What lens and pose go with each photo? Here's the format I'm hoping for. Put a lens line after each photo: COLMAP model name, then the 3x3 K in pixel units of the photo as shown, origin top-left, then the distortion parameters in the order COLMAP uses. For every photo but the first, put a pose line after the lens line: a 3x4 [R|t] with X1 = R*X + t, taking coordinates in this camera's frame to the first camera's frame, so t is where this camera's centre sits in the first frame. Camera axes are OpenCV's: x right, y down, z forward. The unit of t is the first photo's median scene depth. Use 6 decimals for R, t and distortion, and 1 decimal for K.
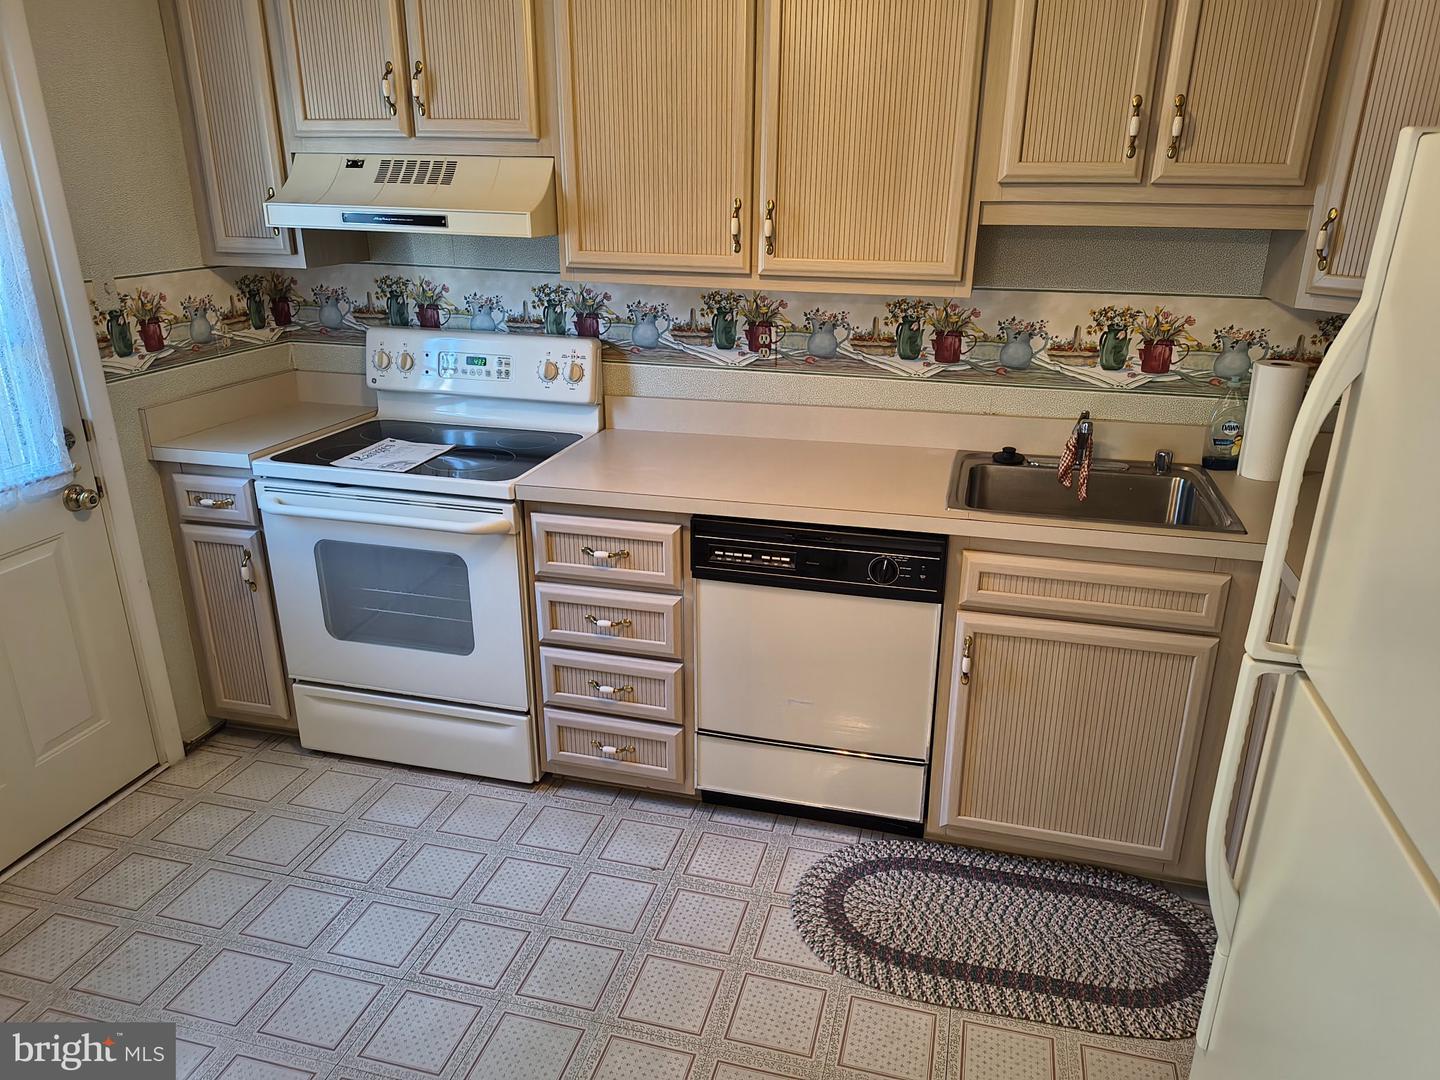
lens RADIAL K [[983.5, 0, 720.0], [0, 983.5, 540.0], [0, 0, 1]] dist [0.008064, 0.002328]
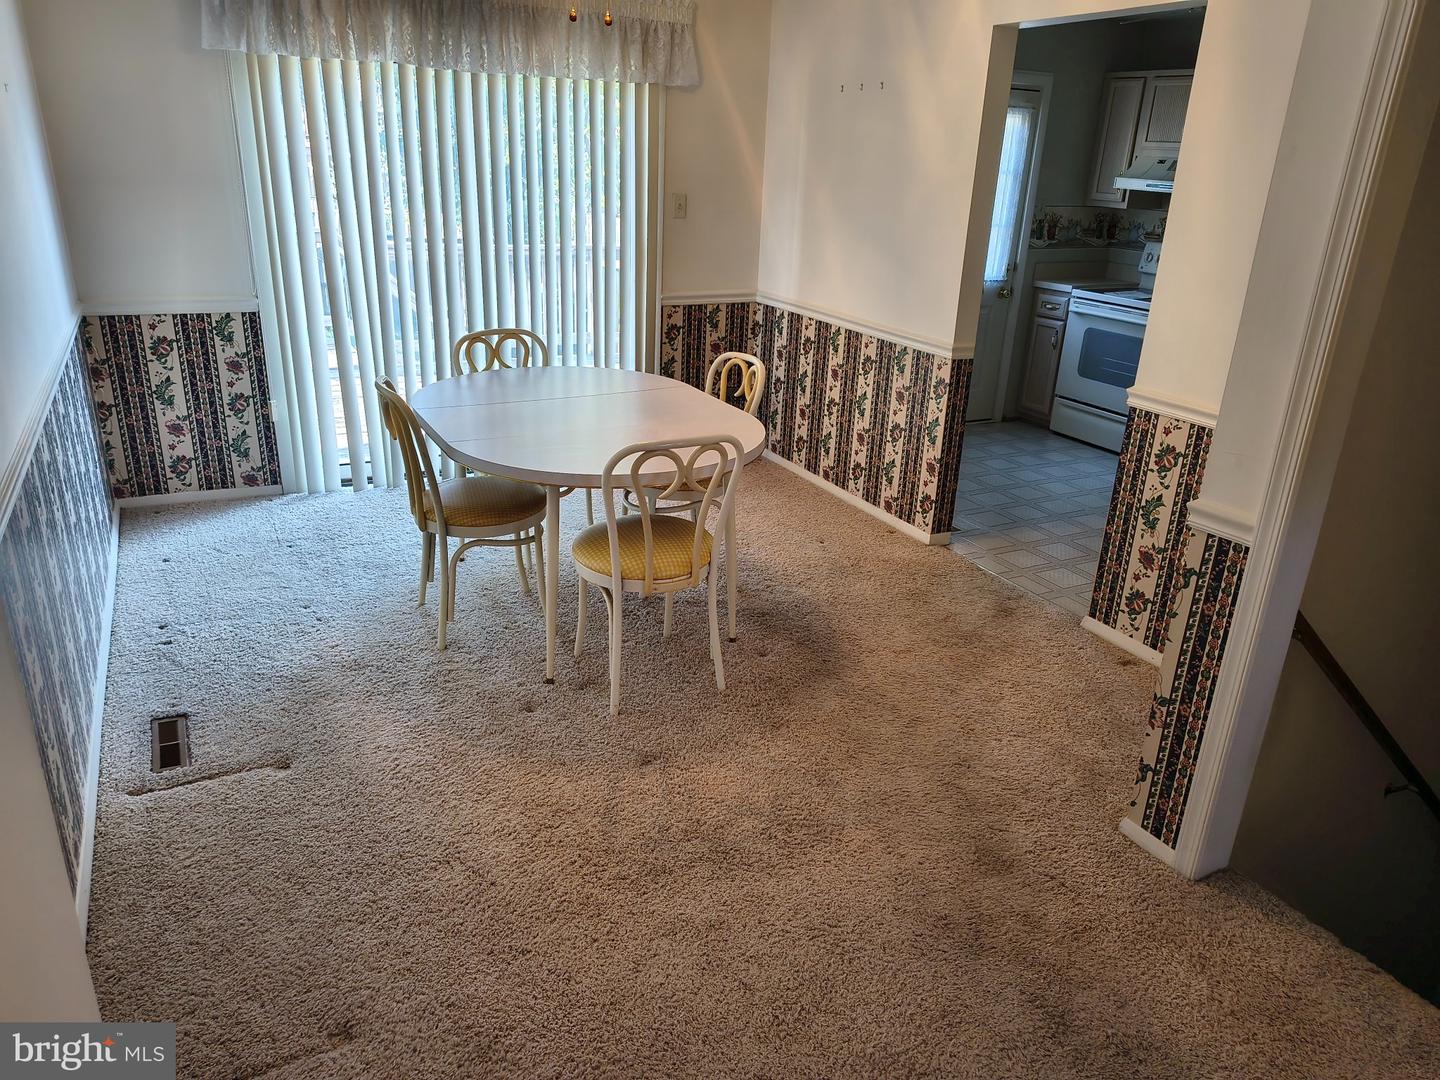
lens RADIAL K [[983.5, 0, 720.0], [0, 983.5, 540.0], [0, 0, 1]] dist [0.008064, 0.002328]
pose [[0.671646, 0.294909, -0.679647, 0.670680], [-0.294478, 0.948048, 0.120361, 0.418837], [0.679834, 0.119301, 0.723597, -1.091393]]
